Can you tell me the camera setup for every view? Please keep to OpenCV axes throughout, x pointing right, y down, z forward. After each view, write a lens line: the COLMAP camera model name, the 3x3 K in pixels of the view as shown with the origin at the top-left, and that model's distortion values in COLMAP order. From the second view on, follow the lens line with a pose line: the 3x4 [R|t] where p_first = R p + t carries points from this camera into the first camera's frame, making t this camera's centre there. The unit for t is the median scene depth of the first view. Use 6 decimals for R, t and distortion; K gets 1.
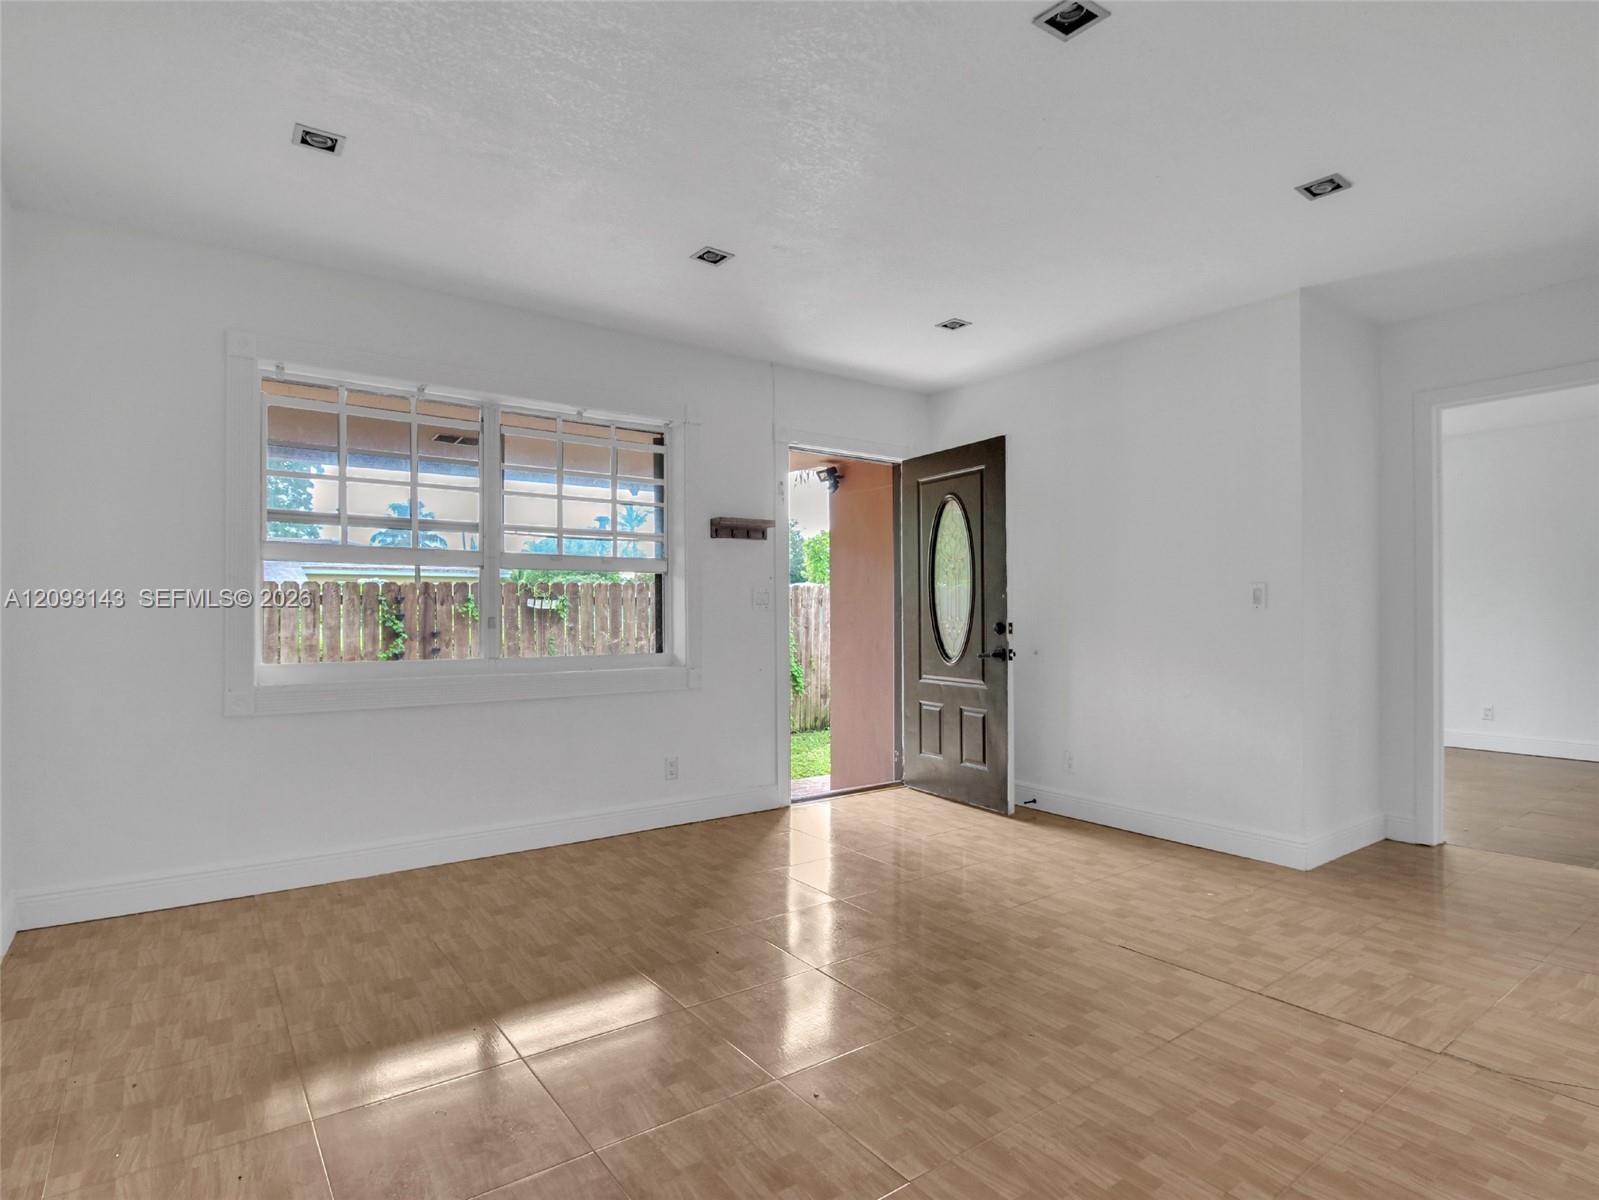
lens RADIAL K [[851.0, 0, 803.0], [0, 851.0, 614.4], [0, 0, 1]] dist [-0.019072, -0.000846]
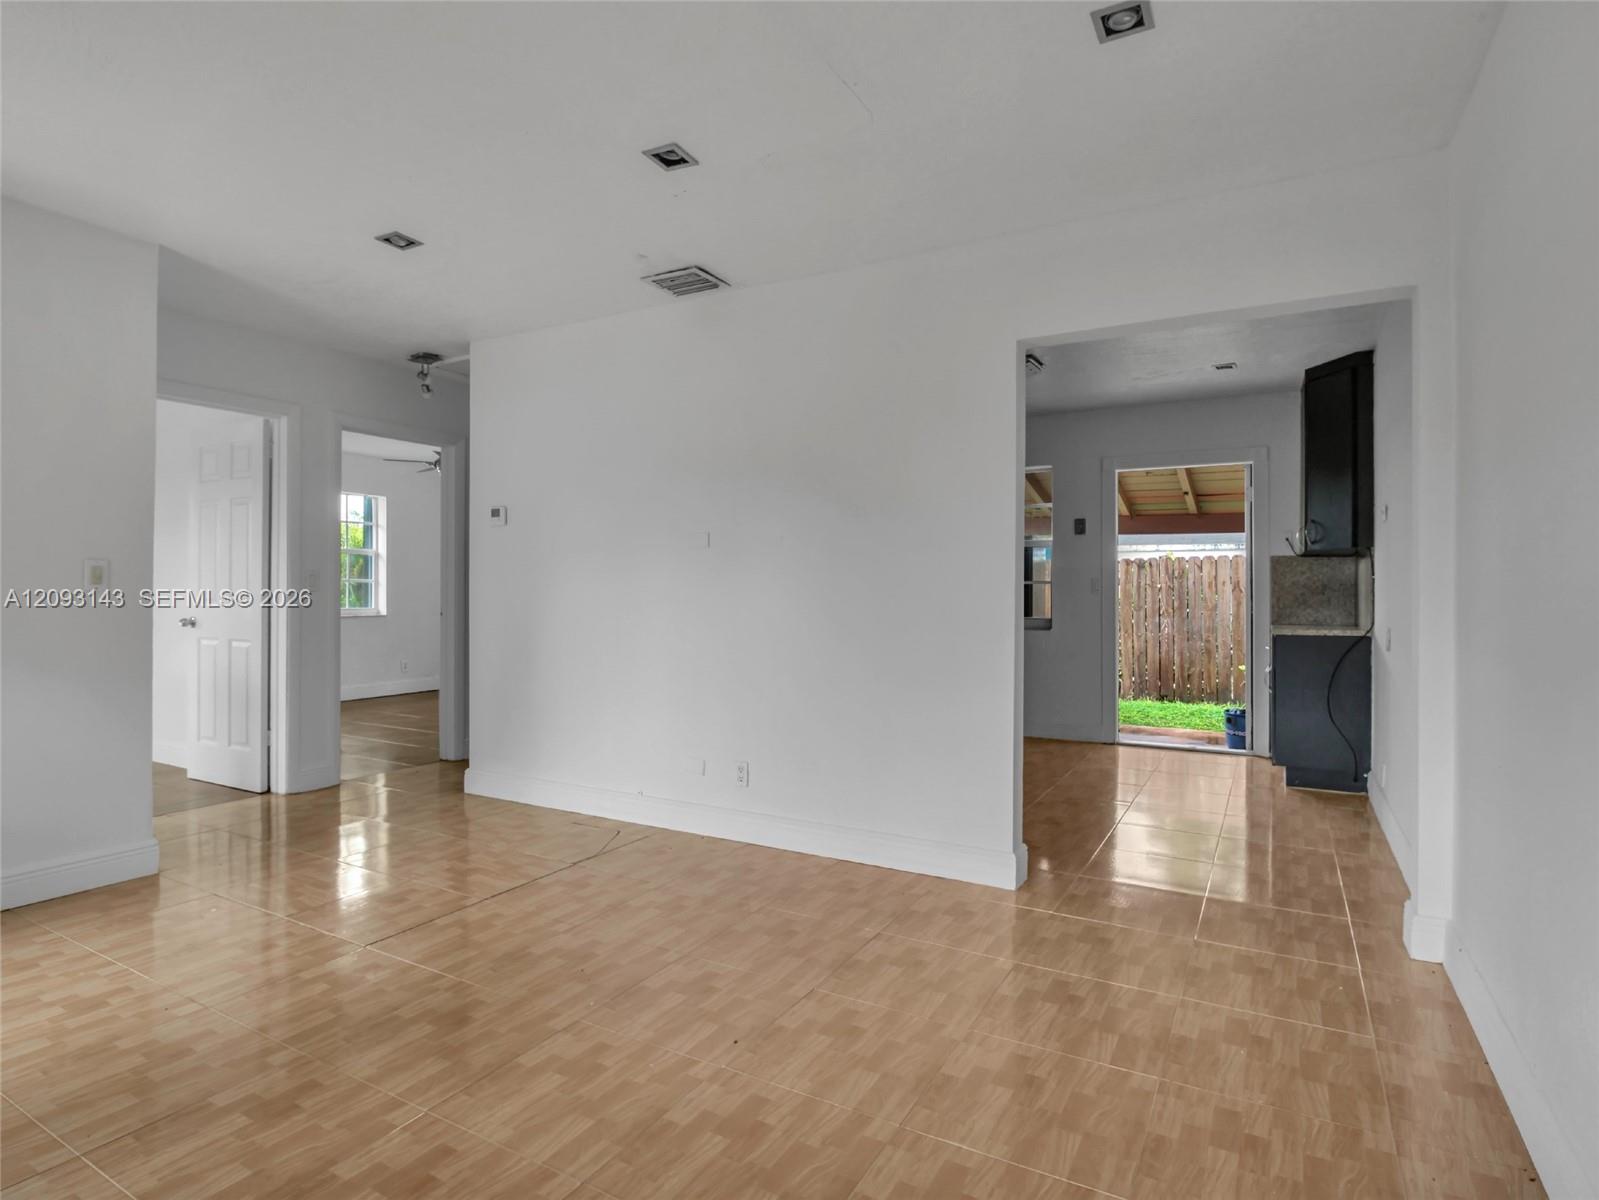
lens RADIAL K [[842.9, 0, 810.4], [0, 842.9, 593.9], [0, 0, 1]] dist [0.003206, -0.014622]
pose [[-0.418785, -0.000283, 0.908086, -0.483068], [-0.002036, 0.999998, -0.000627, -0.003847], [-0.908083, -0.002112, -0.418784, 0.653597]]
